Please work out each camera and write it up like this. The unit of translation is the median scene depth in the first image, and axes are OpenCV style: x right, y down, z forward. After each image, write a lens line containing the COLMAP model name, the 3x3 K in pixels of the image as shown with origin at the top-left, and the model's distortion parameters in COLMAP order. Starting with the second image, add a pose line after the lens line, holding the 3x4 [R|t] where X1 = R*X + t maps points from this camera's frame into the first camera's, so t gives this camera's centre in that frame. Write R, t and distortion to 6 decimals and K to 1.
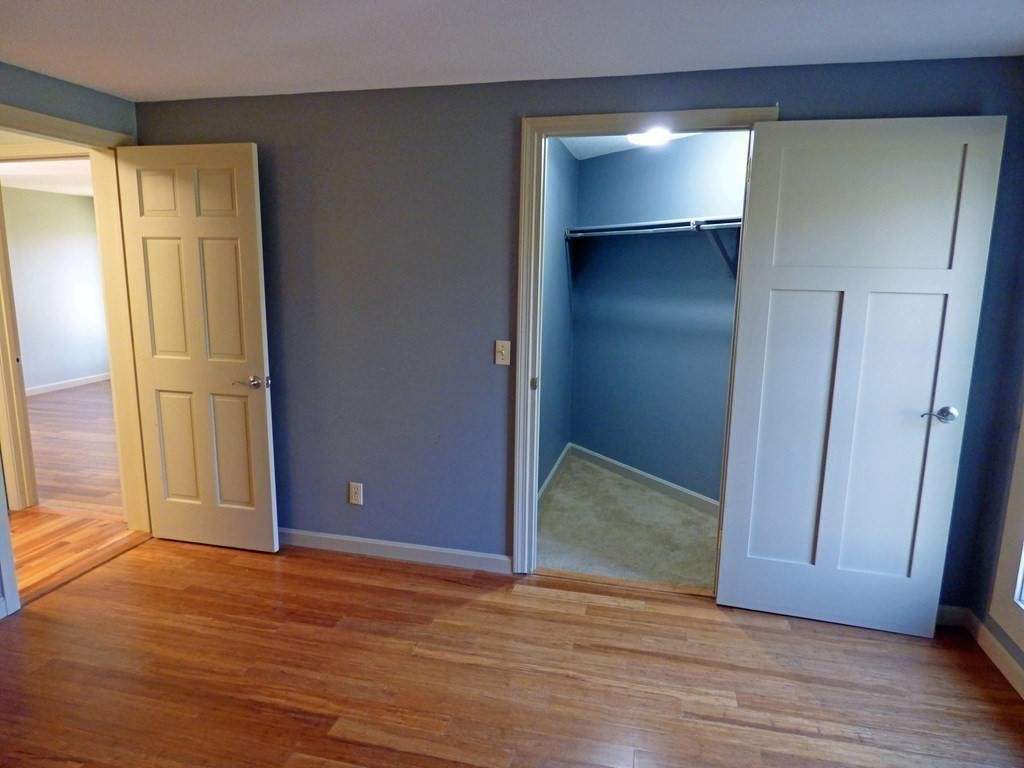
lens RADIAL K [[628.0, 0, 512.0], [0, 628.0, 384.0], [0, 0, 1]] dist [-0.018274, -0.001428]
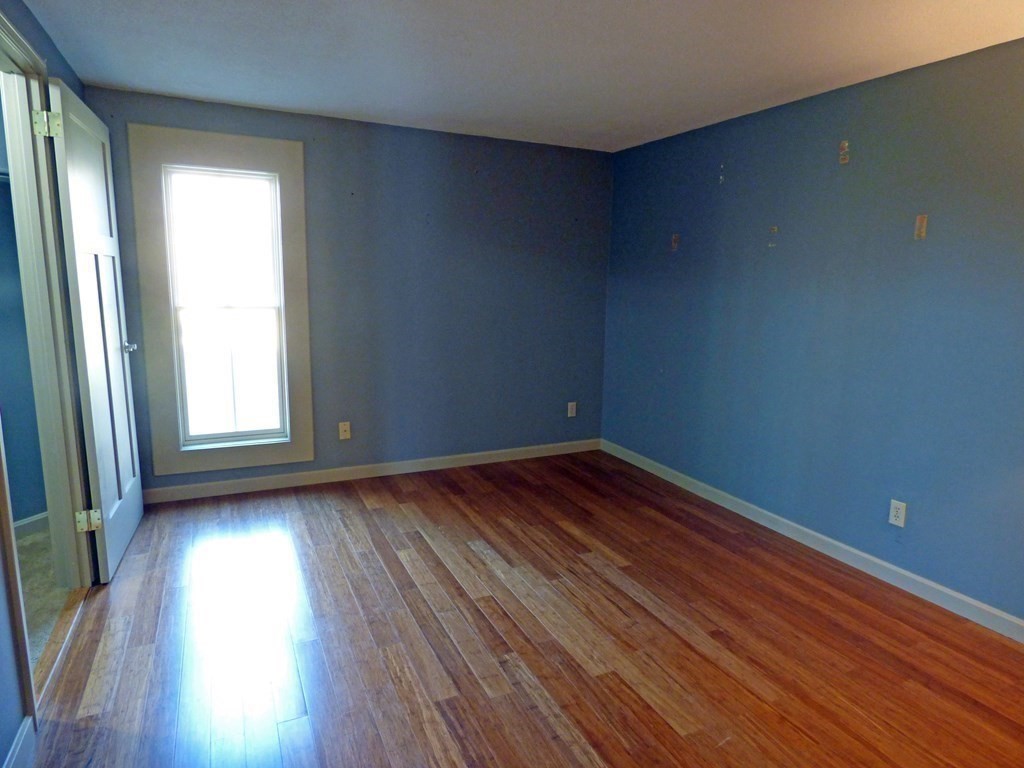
lens RADIAL K [[628.0, 0, 512.0], [0, 628.0, 384.0], [0, 0, 1]] dist [-0.018274, -0.001428]
pose [[-0.636847, -0.152509, 0.755756, -0.992163], [0.113474, 0.951025, 0.287533, -0.195988], [-0.762594, 0.268873, -0.588351, 1.319861]]
